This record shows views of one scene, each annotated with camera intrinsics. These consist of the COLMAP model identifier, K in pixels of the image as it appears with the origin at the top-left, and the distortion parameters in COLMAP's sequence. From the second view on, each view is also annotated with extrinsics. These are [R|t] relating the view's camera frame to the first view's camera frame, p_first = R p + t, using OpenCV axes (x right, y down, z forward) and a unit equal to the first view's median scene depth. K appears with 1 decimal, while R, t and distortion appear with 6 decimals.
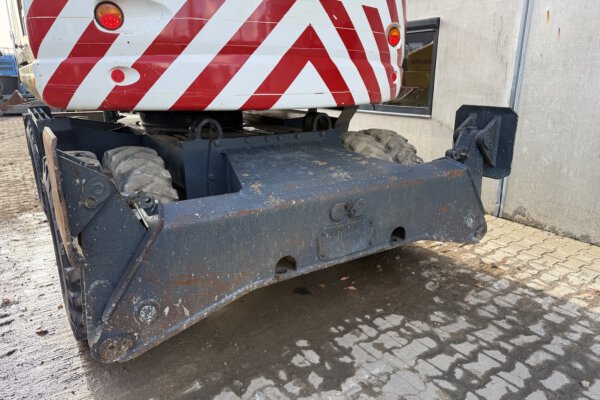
lens RADIAL K [[420.3, 0, 297.6], [0, 420.3, 201.7], [0, 0, 1]] dist [0.084626, -0.110610]
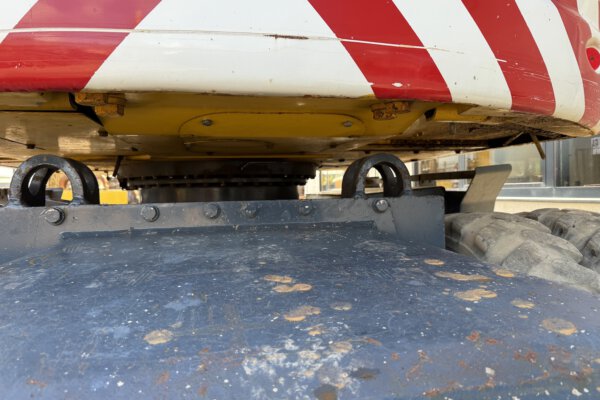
lens RADIAL K [[420.3, 0, 297.6], [0, 420.3, 201.7], [0, 0, 1]] dist [0.084626, -0.110610]
pose [[0.927205, -0.009774, -0.374427, 0.122601], [-0.083768, 0.968927, -0.232730, -0.065176], [0.365067, 0.247153, 0.897575, 0.587454]]
